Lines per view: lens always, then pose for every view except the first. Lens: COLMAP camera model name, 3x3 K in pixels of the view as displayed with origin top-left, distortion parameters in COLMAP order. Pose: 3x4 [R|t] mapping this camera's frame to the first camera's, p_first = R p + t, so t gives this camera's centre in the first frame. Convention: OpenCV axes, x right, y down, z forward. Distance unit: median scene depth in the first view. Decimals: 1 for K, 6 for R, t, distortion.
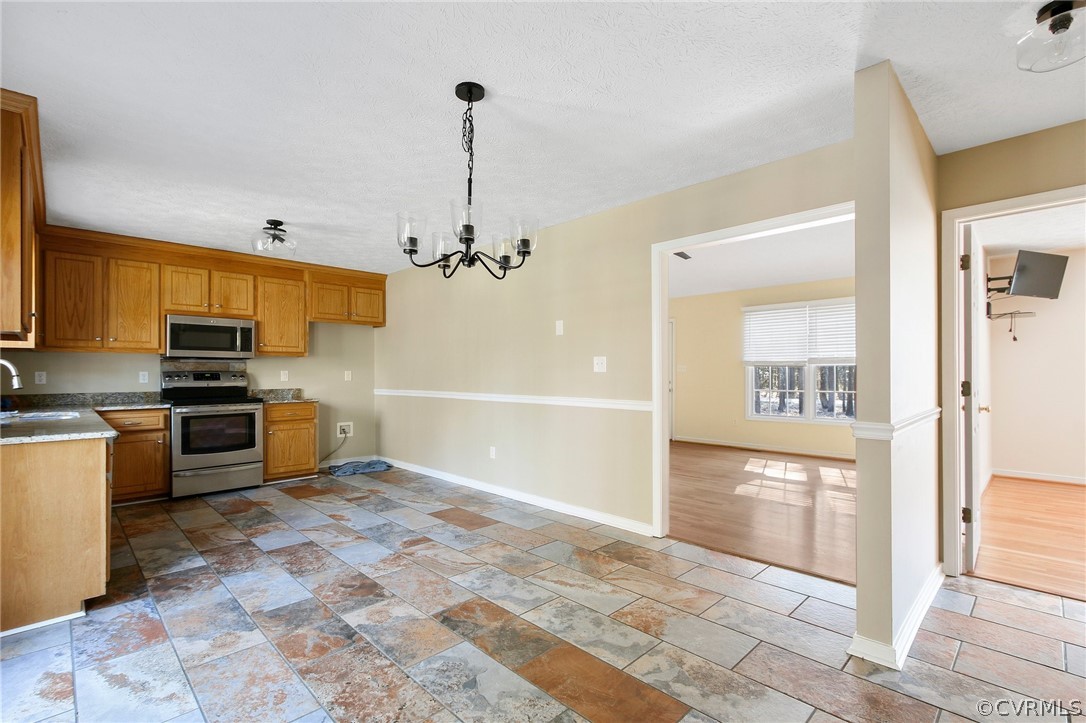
lens RADIAL K [[496.9, 0, 532.5], [0, 496.9, 369.5], [0, 0, 1]] dist [-0.003760, 0.003873]
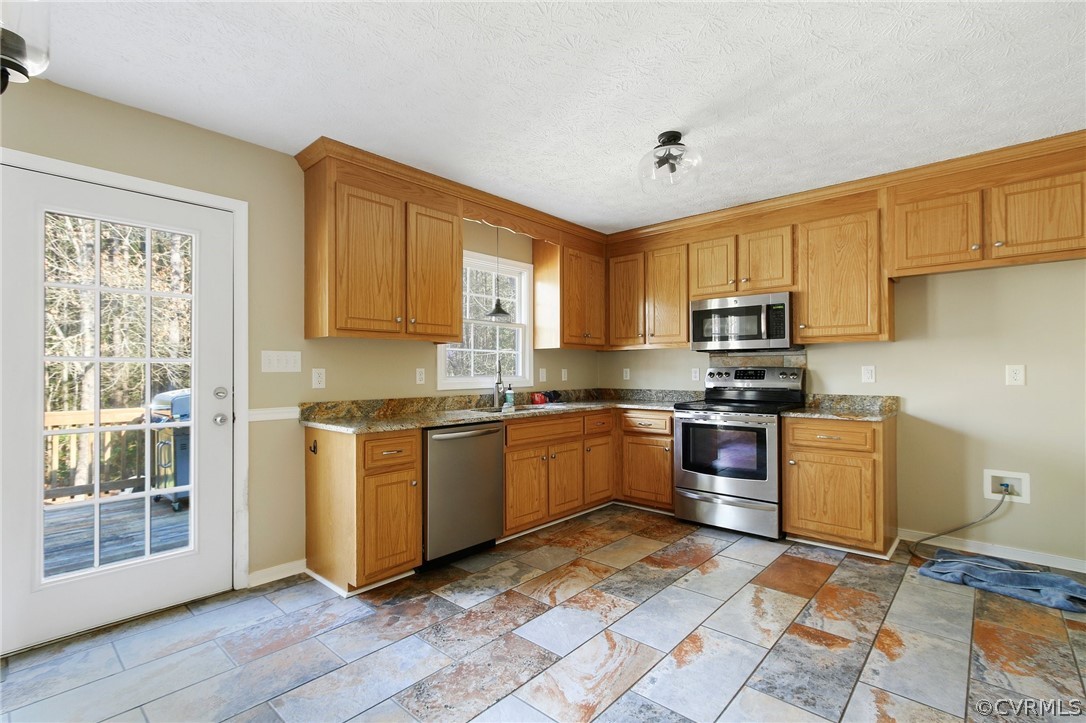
lens RADIAL K [[496.9, 0, 545.4], [0, 496.9, 370.0], [0, 0, 1]] dist [-0.003760, 0.003873]
pose [[0.072829, 0.001589, -0.997343, 0.140395], [0.009445, 0.999953, 0.002283, 0.004283], [0.997300, -0.009586, 0.072811, 0.971833]]
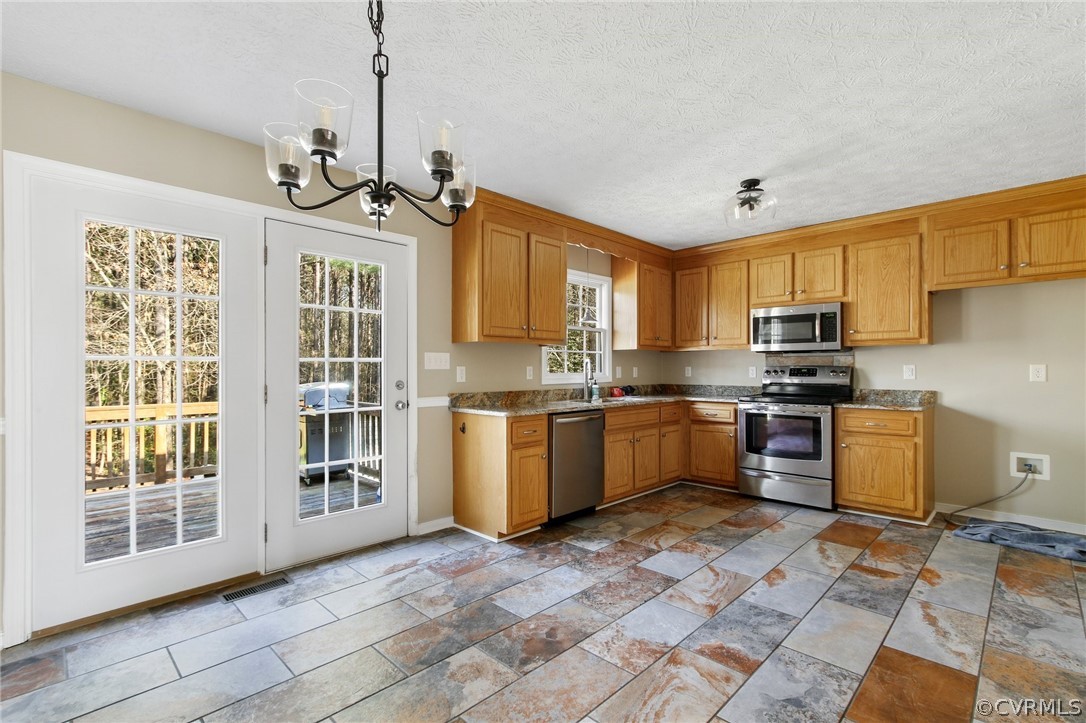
lens RADIAL K [[496.9, 0, 543.0], [0, 496.9, 369.9], [0, 0, 1]] dist [-0.003760, 0.003873]
pose [[0.027965, 0.006308, -0.999589, 0.351436], [0.007288, 0.999952, 0.006515, 0.001701], [0.999582, -0.007467, 0.027918, 0.784036]]
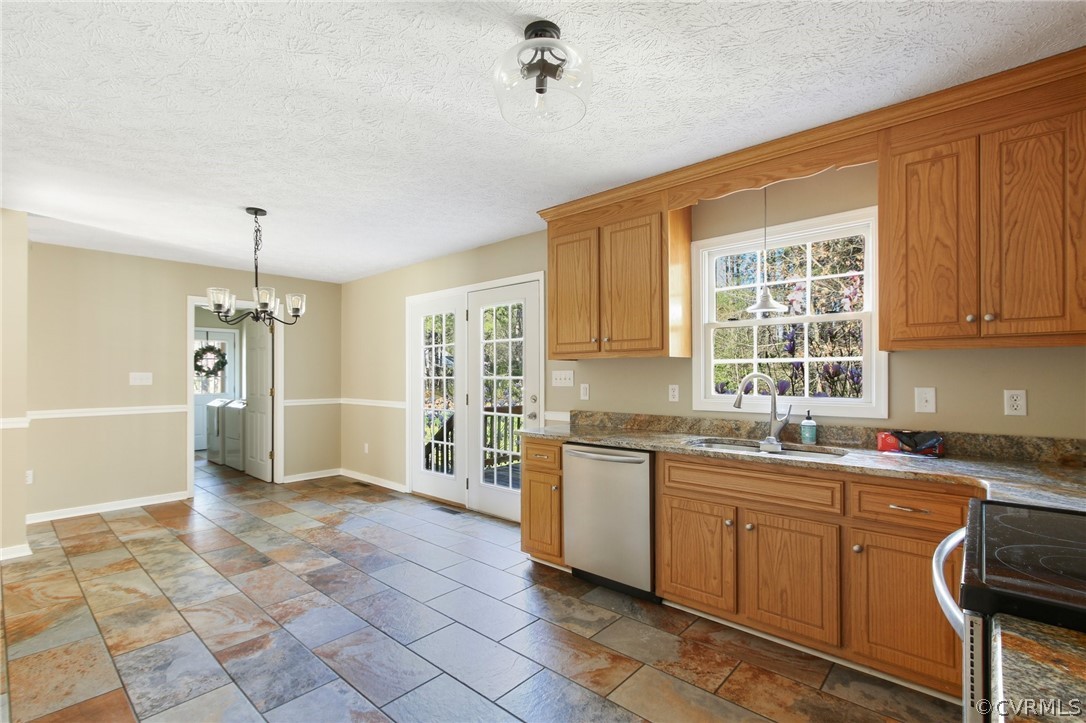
lens RADIAL K [[496.9, 0, 535.0], [0, 496.9, 372.1], [0, 0, 1]] dist [-0.003760, 0.003873]
pose [[-0.997682, 0.004738, -0.067888, -0.594828], [0.005517, 0.999921, -0.011295, -0.014087], [0.067829, -0.011644, -0.997629, 1.734644]]
